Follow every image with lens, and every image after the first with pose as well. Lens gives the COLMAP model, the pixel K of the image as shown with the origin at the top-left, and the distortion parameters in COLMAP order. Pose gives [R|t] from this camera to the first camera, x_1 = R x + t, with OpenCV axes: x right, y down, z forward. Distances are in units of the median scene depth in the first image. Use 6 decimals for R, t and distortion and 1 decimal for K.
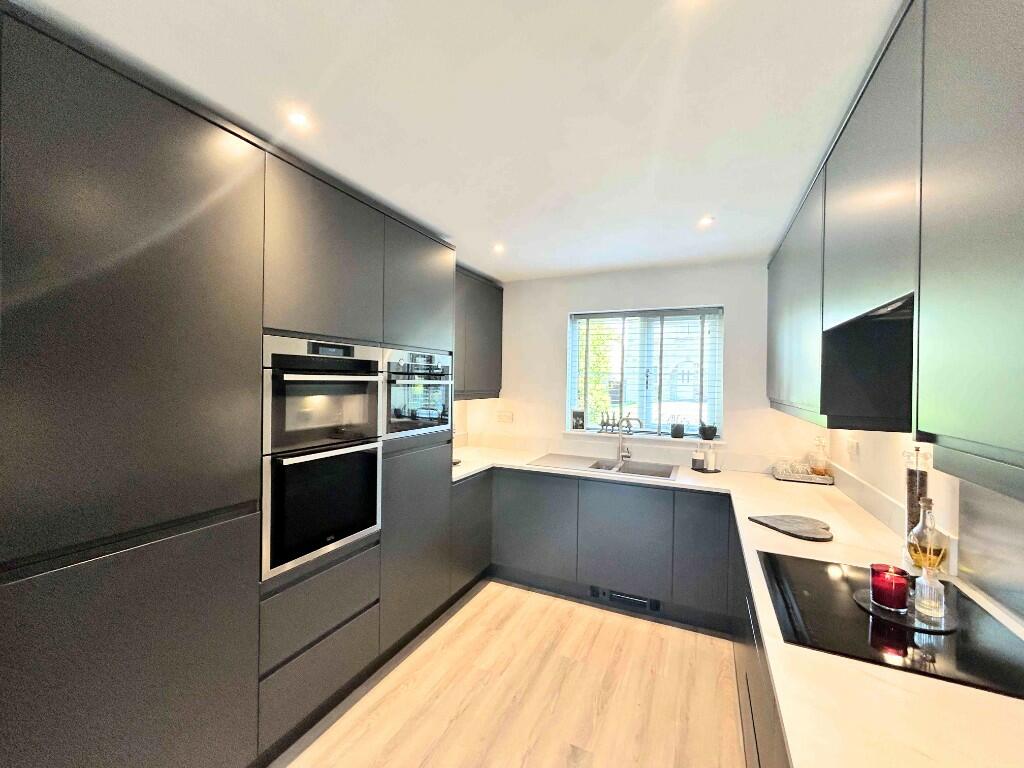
lens RADIAL K [[410.1, 0, 512.2], [0, 410.1, 381.7], [0, 0, 1]] dist [0.000007, 0.000480]
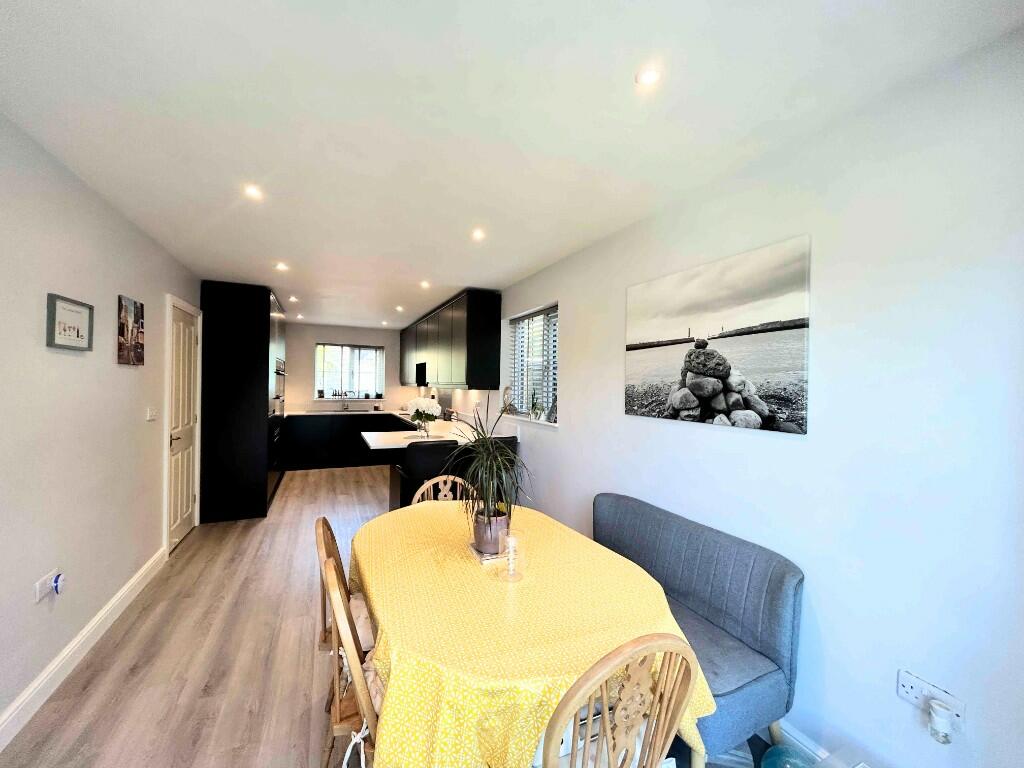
lens RADIAL K [[410.1, 0, 514.2], [0, 410.1, 382.1], [0, 0, 1]] dist [0.000007, 0.000480]
pose [[0.639157, -0.001918, 0.769074, -0.933938], [-0.004310, 0.999972, 0.006076, 0.017542], [-0.769064, -0.007199, 0.639131, -1.253828]]
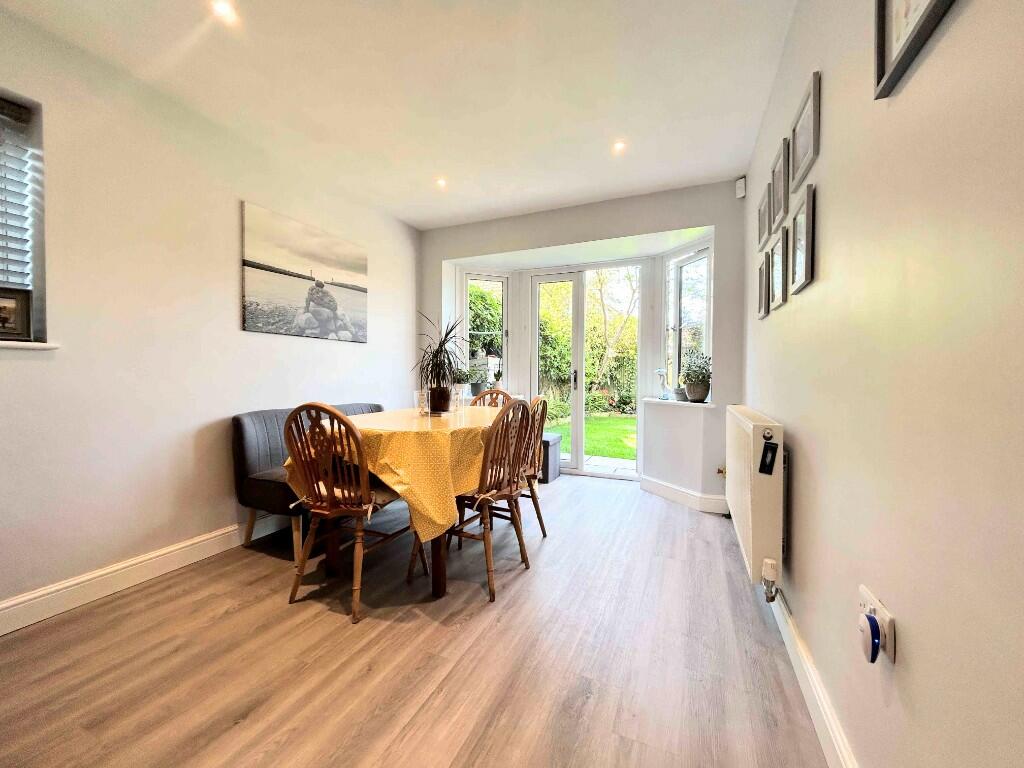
lens RADIAL K [[410.1, 0, 511.3], [0, 410.1, 381.4], [0, 0, 1]] dist [0.000007, 0.000480]
pose [[-0.999465, -0.010411, -0.031014, -0.655119], [-0.010898, 0.999819, 0.015568, 0.168675], [0.030846, 0.015897, -0.999398, -0.070402]]
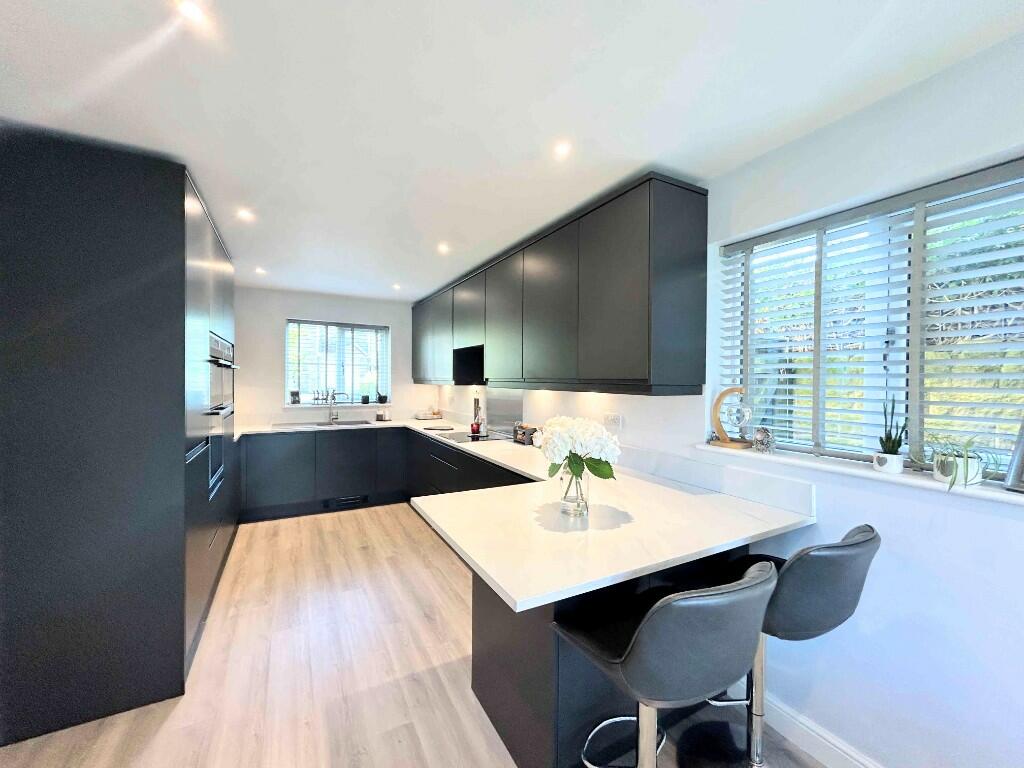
lens RADIAL K [[410.1, 0, 510.7], [0, 410.1, 380.7], [0, 0, 1]] dist [0.000007, 0.000480]
pose [[0.589271, -0.014229, 0.807810, -0.593679], [0.002235, 0.999870, 0.015982, 0.019598], [-0.807933, -0.007612, 0.589226, -0.444610]]
